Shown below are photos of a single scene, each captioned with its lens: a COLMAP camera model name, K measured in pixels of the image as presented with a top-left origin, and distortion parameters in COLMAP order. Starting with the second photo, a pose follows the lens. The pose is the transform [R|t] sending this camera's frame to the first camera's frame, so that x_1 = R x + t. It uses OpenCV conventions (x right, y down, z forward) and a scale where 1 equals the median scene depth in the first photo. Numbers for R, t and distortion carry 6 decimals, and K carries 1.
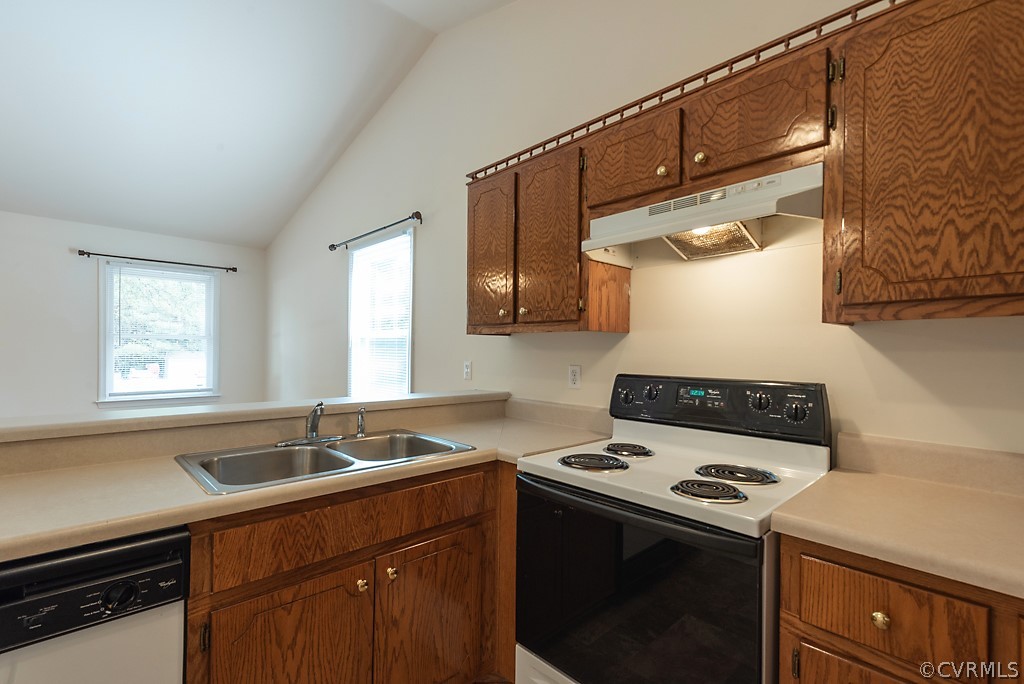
lens RADIAL K [[464.3, 0, 505.4], [0, 464.3, 354.6], [0, 0, 1]] dist [0.028149, -0.011101]
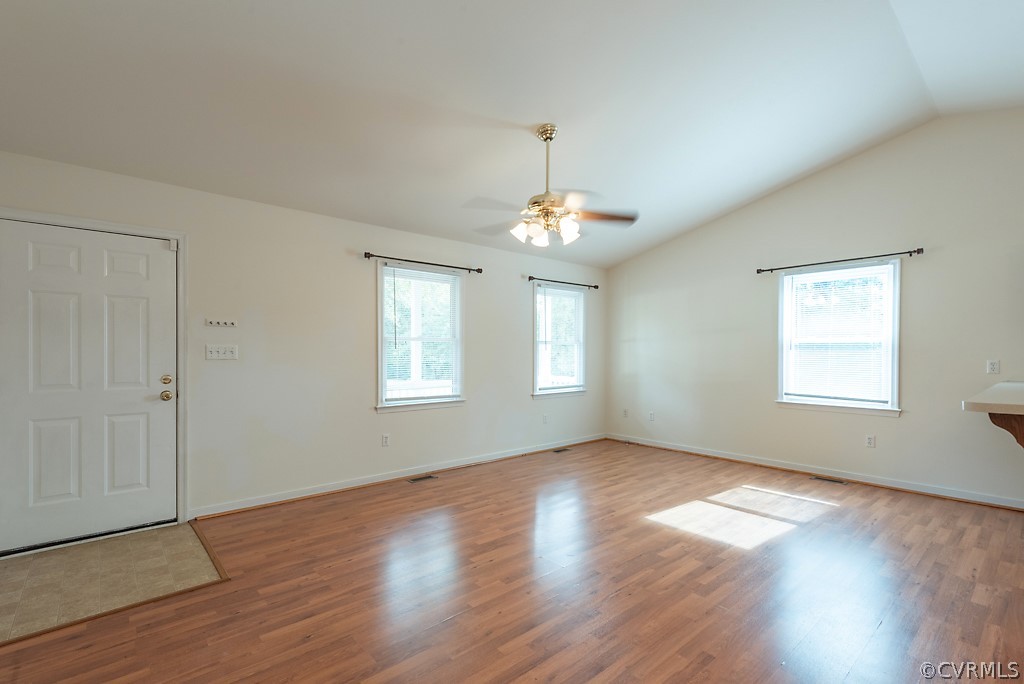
lens RADIAL K [[467.1, 0, 506.1], [0, 467.1, 355.1], [0, 0, 1]] dist [0.018834, -0.008734]
pose [[0.999309, -0.006878, -0.036539, -2.421120], [0.006865, 0.999976, -0.000462, -0.016841], [0.036541, 0.000211, 0.999332, -0.712037]]
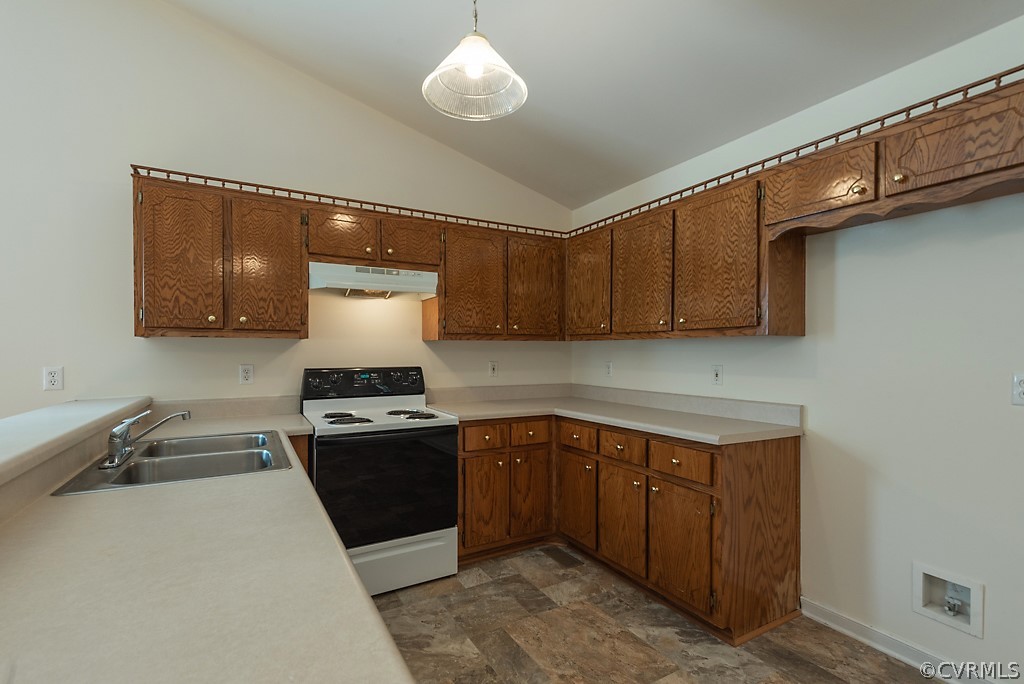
lens RADIAL K [[464.3, 0, 505.4], [0, 464.3, 354.6], [0, 0, 1]] dist [0.028149, -0.011101]
pose [[0.238586, -0.016010, 0.970989, -1.144604], [0.010029, 0.999851, 0.014022, -0.017617], [-0.971070, 0.006393, 0.238711, 0.078261]]
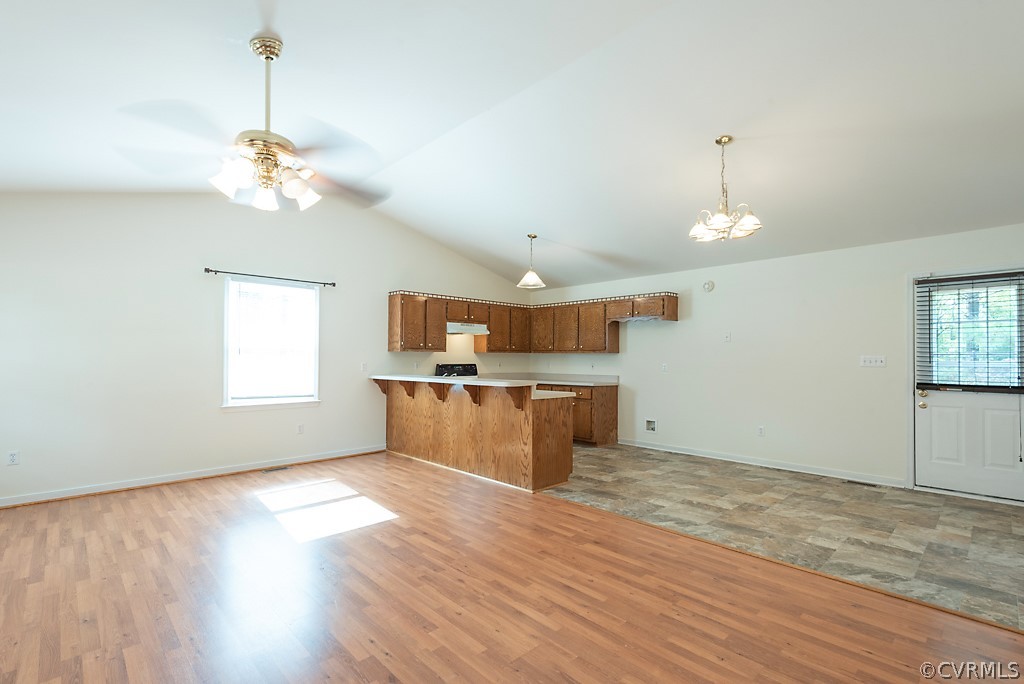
lens RADIAL K [[467.1, 0, 506.1], [0, 467.1, 355.1], [0, 0, 1]] dist [0.018834, -0.008734]
pose [[-0.009427, -0.001966, 0.999954, -3.762137], [0.002193, 0.999996, 0.001986, -0.036212], [-0.999953, 0.002211, -0.009423, 0.604171]]
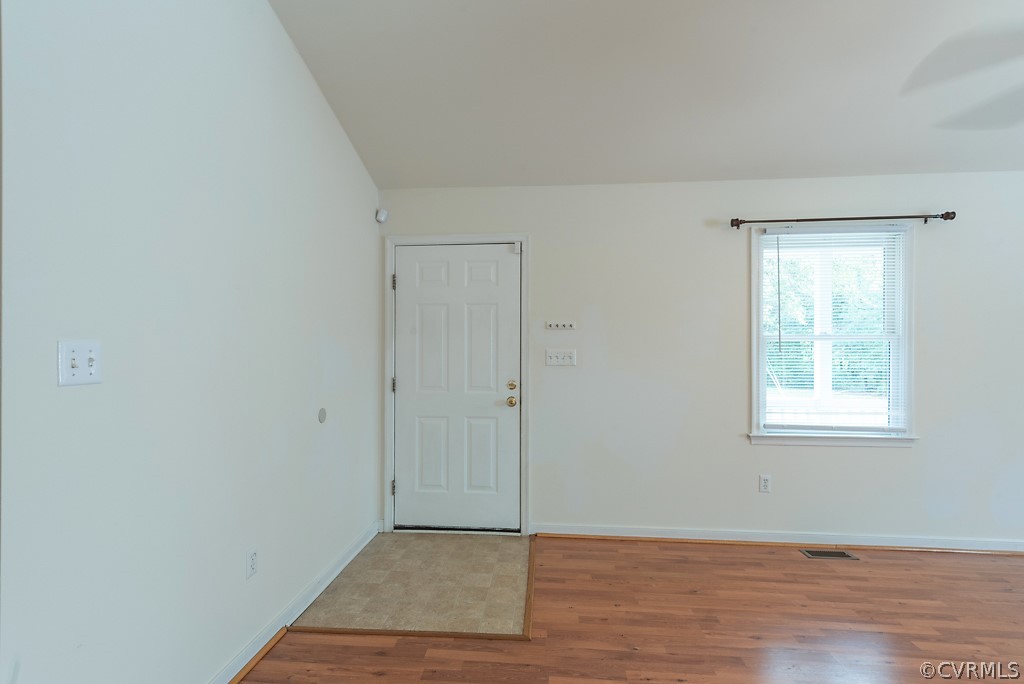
lens RADIAL K [[467.1, 0, 506.1], [0, 467.1, 355.1], [0, 0, 1]] dist [0.018834, -0.008734]
pose [[0.667477, -0.010046, -0.744563, -2.498305], [-0.000254, 0.999906, -0.013719, -0.022929], [0.744630, 0.009347, 0.667412, -0.089098]]
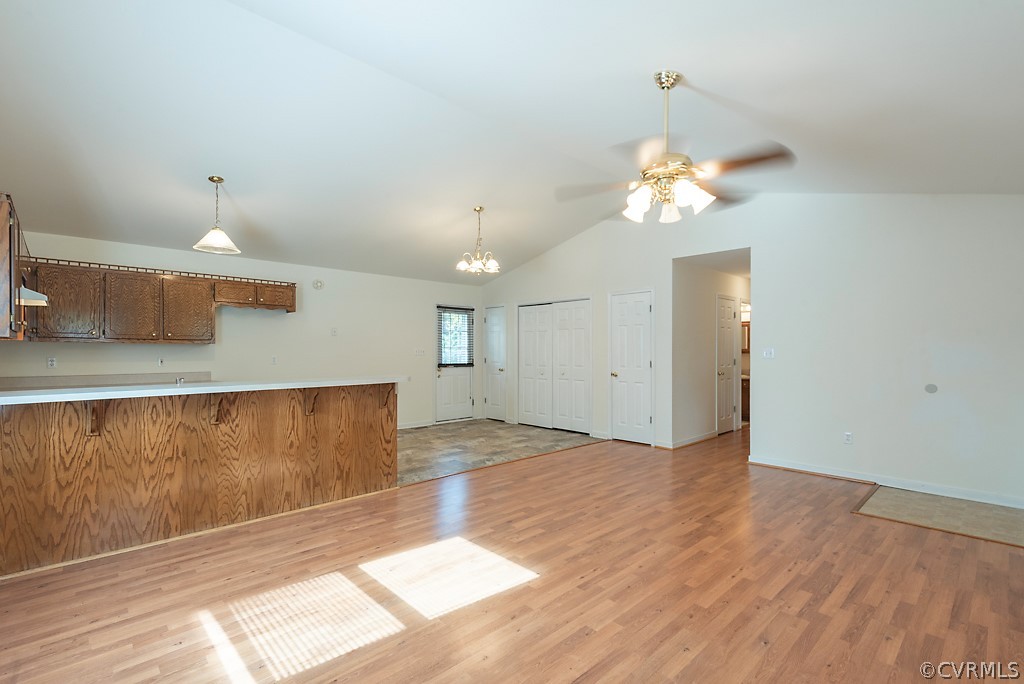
lens RADIAL K [[467.1, 0, 506.1], [0, 467.1, 355.1], [0, 0, 1]] dist [0.018834, -0.008734]
pose [[-0.999939, -0.010884, -0.001734, -1.760695], [-0.010914, 0.999776, 0.018108, -0.046513], [0.001536, 0.018125, -0.999835, 2.959715]]
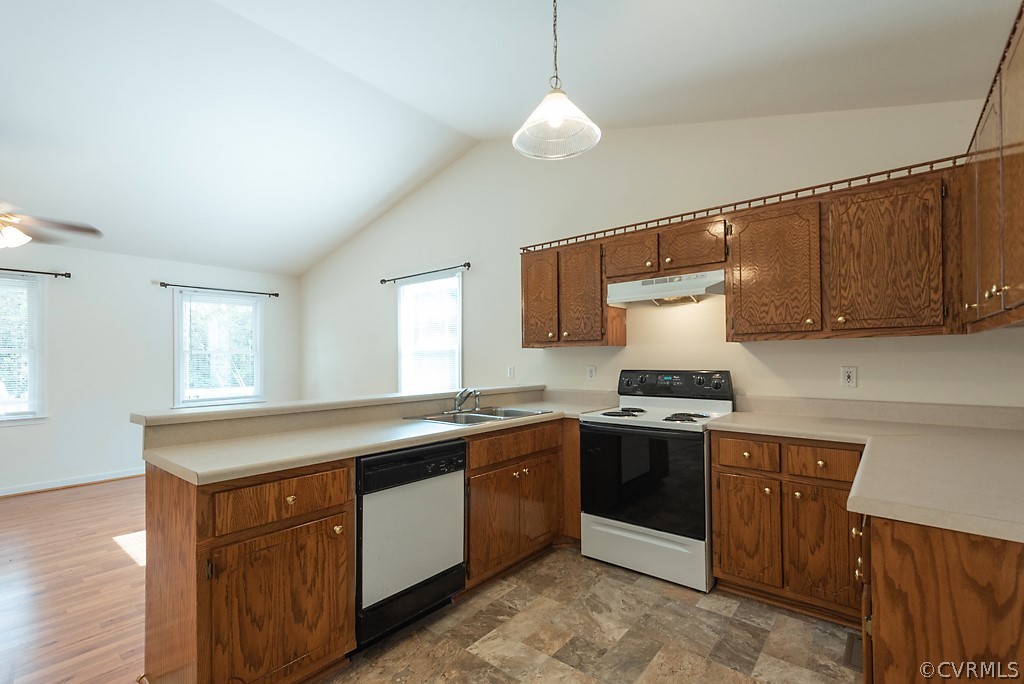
lens RADIAL K [[464.3, 0, 505.4], [0, 464.3, 354.6], [0, 0, 1]] dist [0.028149, -0.011101]
pose [[0.992494, -0.018412, 0.120902, -0.460938], [0.020476, 0.999665, -0.015854, 0.003448], [-0.120570, 0.018211, 0.992538, -0.781282]]
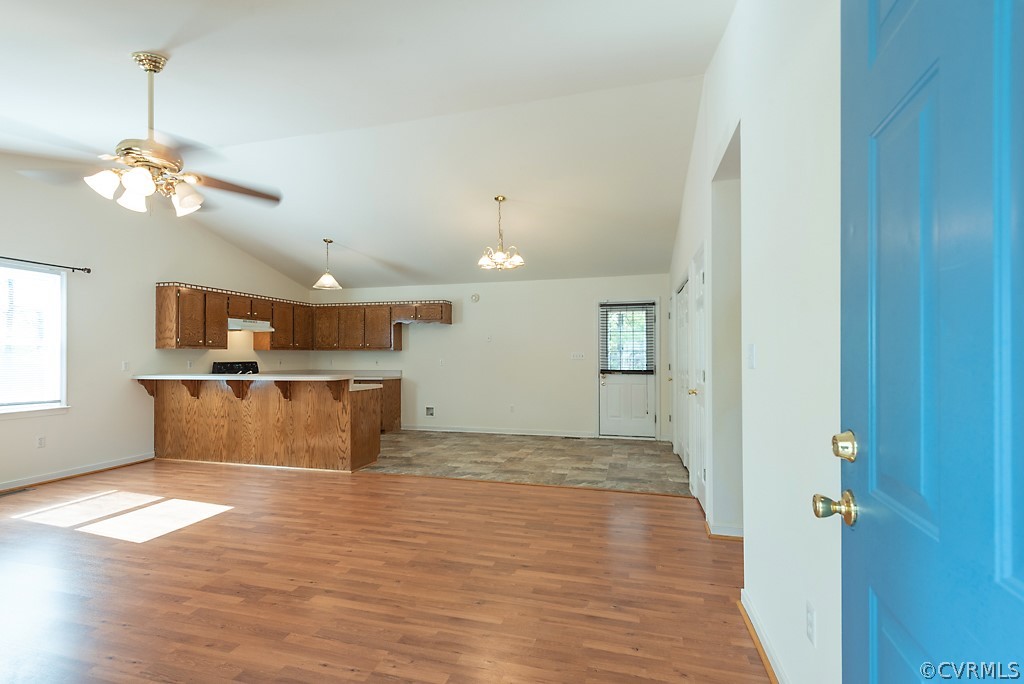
lens RADIAL K [[467.1, 0, 506.1], [0, 467.1, 355.1], [0, 0, 1]] dist [0.018834, -0.008734]
pose [[-0.524737, -0.006656, 0.851238, -4.211210], [0.002890, 0.999950, 0.009599, -0.038986], [-0.851260, 0.007497, -0.524691, 1.148591]]
